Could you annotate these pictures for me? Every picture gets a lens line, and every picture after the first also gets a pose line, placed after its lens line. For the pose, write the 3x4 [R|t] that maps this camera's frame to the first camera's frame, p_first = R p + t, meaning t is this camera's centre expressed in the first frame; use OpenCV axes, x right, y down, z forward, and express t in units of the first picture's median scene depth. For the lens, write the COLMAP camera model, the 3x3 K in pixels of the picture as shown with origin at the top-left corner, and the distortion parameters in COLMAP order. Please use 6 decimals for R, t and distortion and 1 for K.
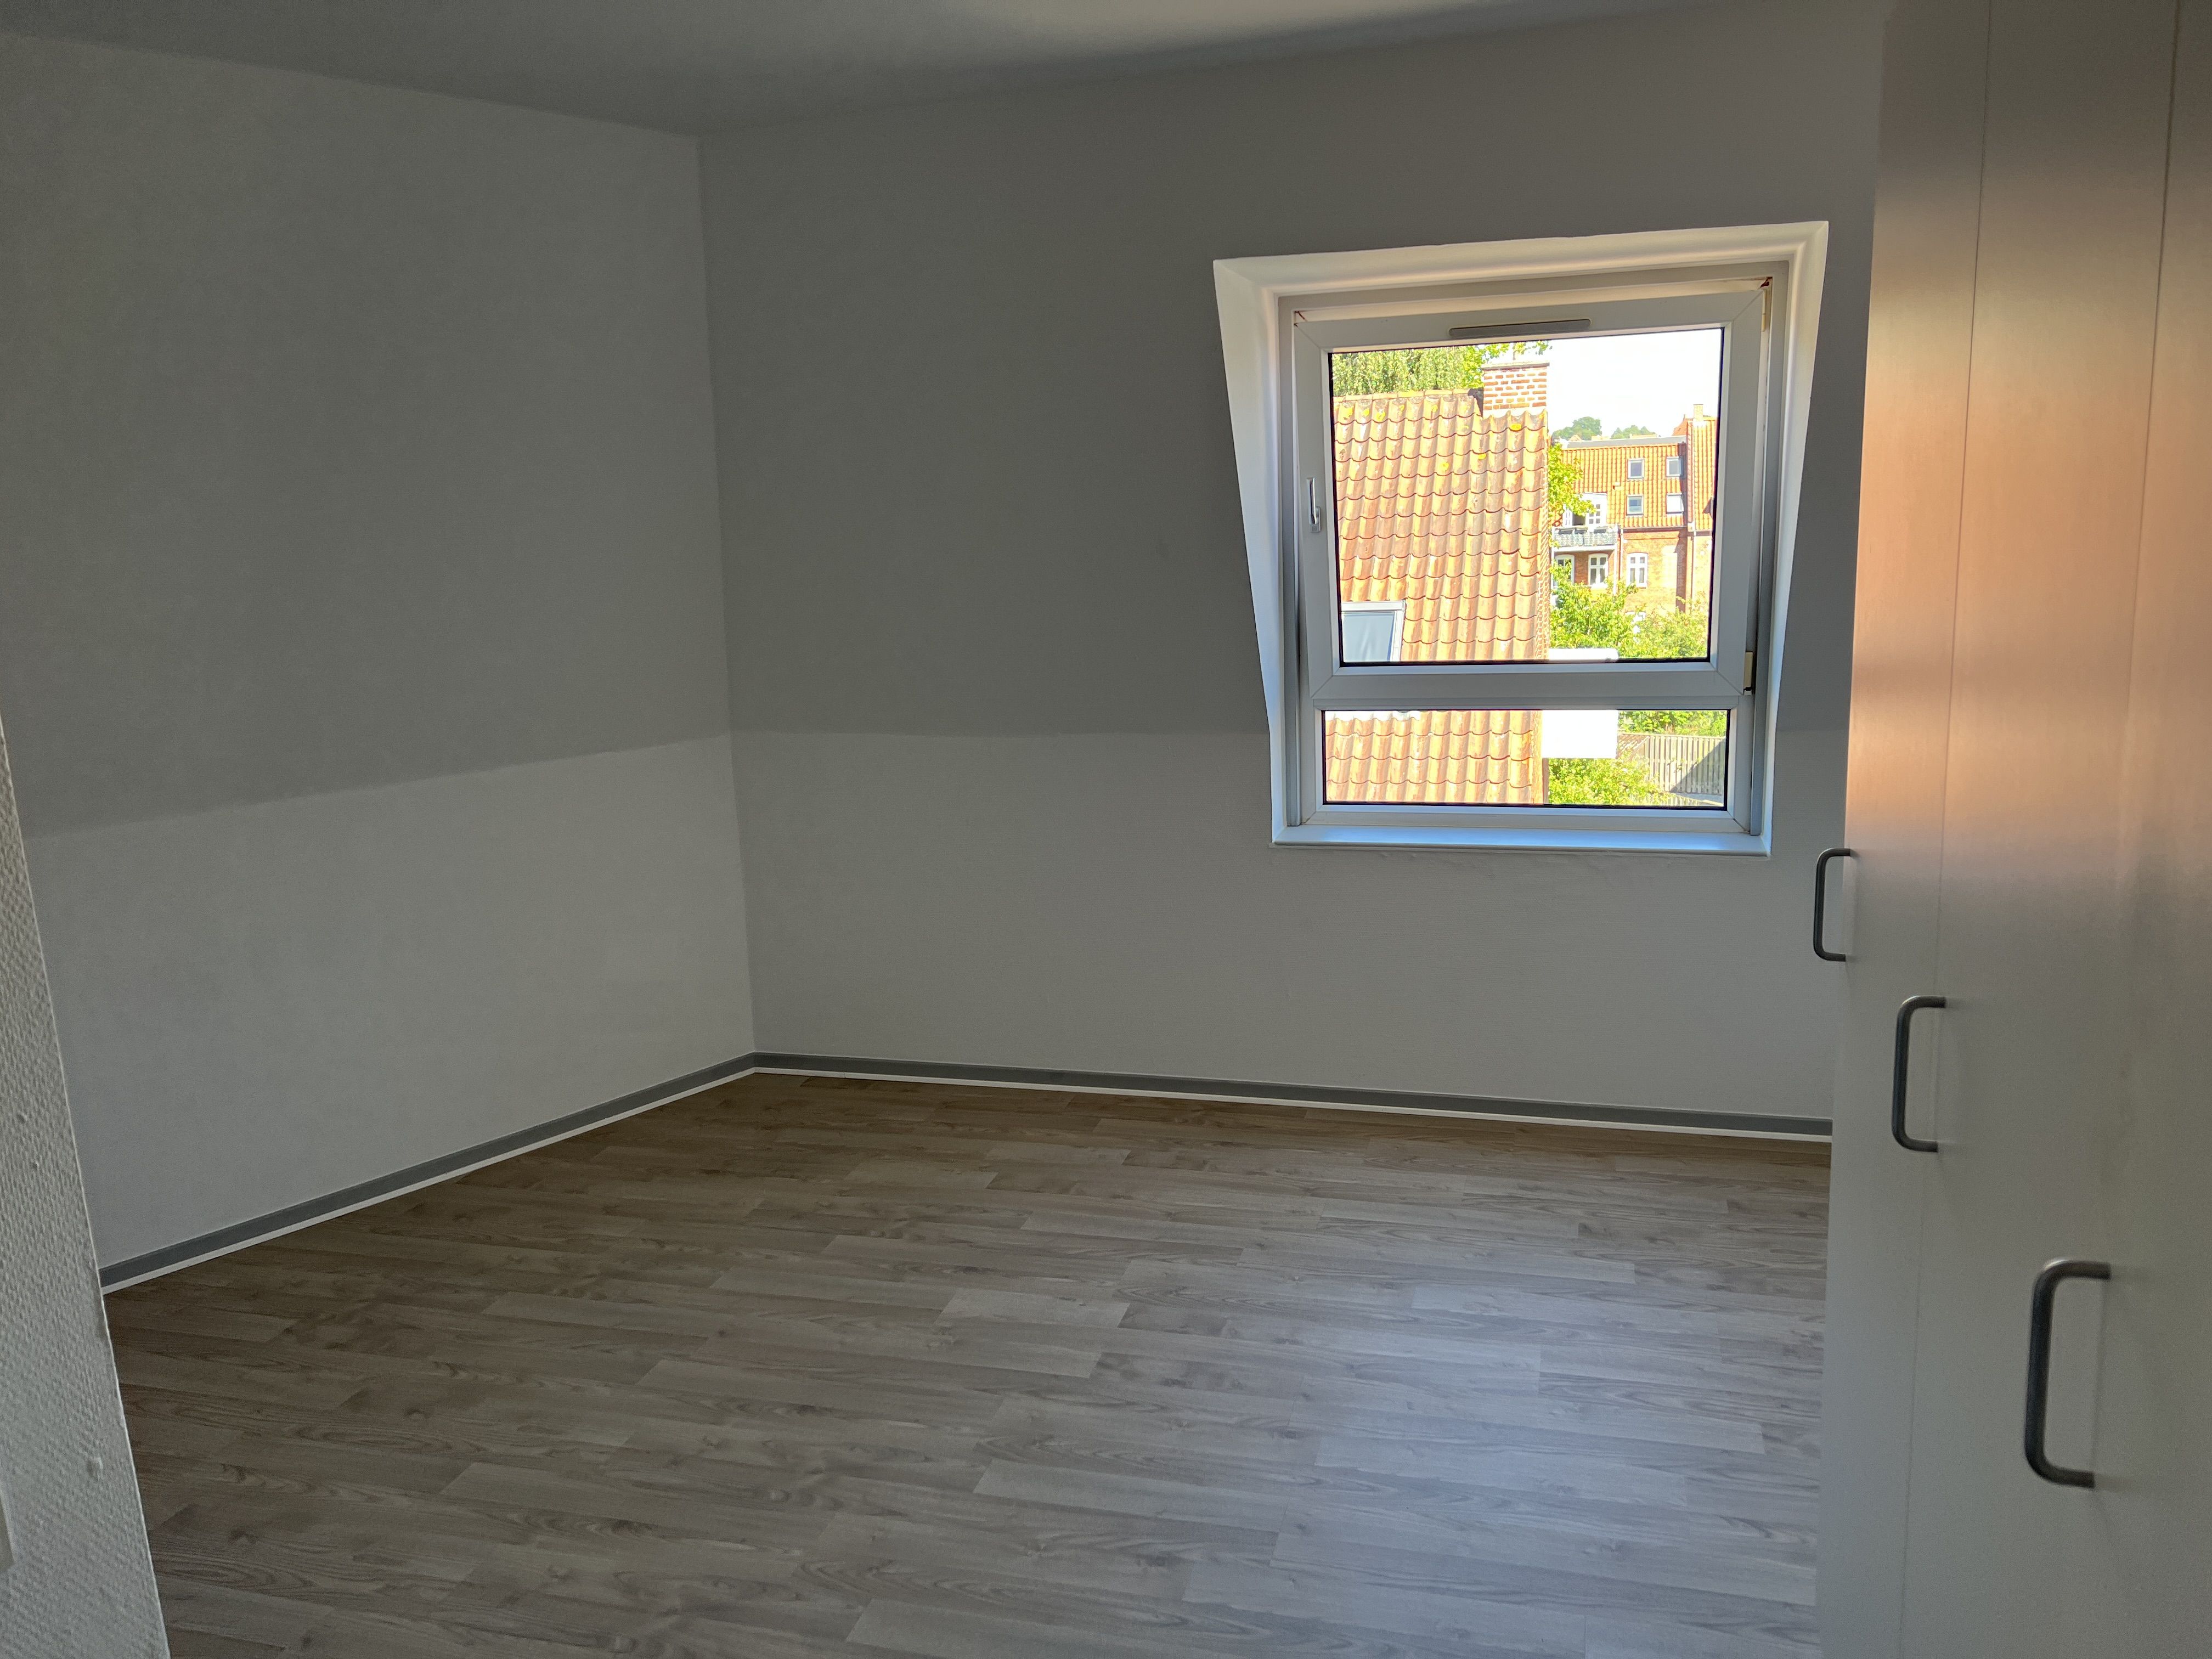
lens RADIAL K [[1654.5, 0, 1105.8], [0, 1654.5, 825.4], [0, 0, 1]] dist [0.048987, -0.050905]
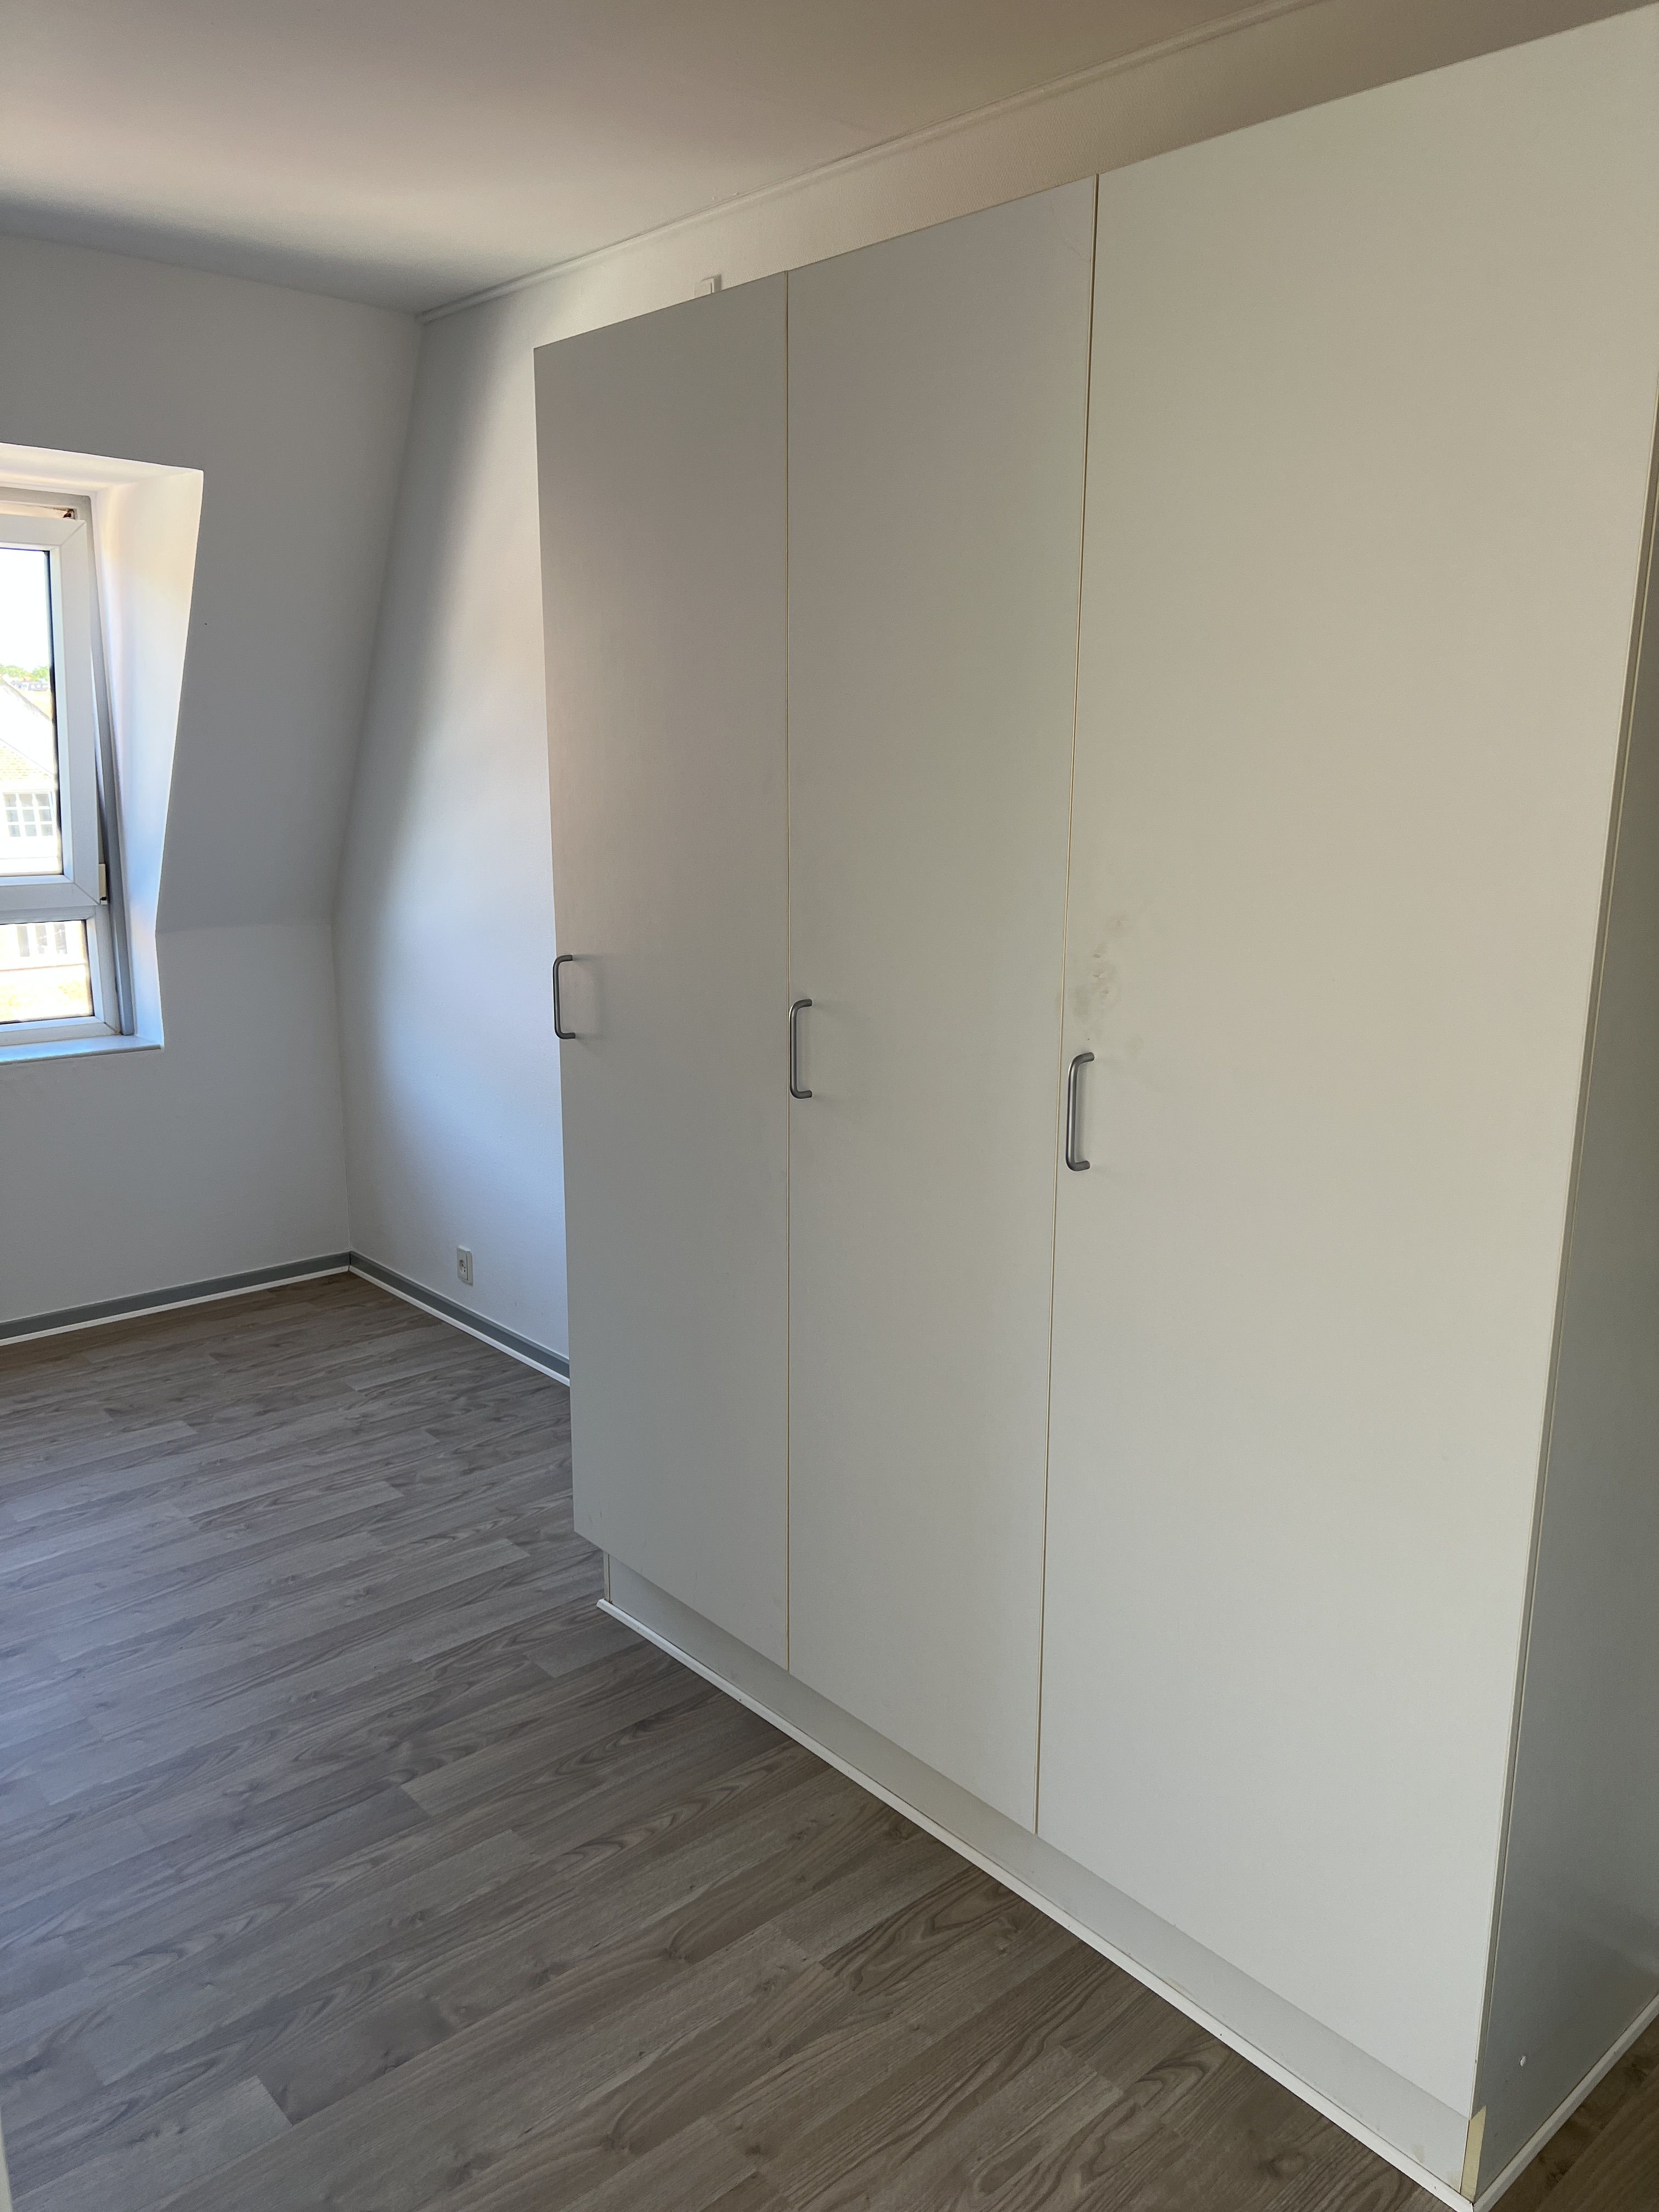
lens RADIAL K [[1654.5, 0, 830.4], [0, 1654.5, 1110.0], [0, 0, 1]] dist [0.048987, -0.050905]
pose [[0.540469, -0.140609, 0.829531, -0.333611], [0.130271, 0.988032, 0.082600, 0.030035], [-0.831217, 0.063421, 0.552318, 0.039859]]
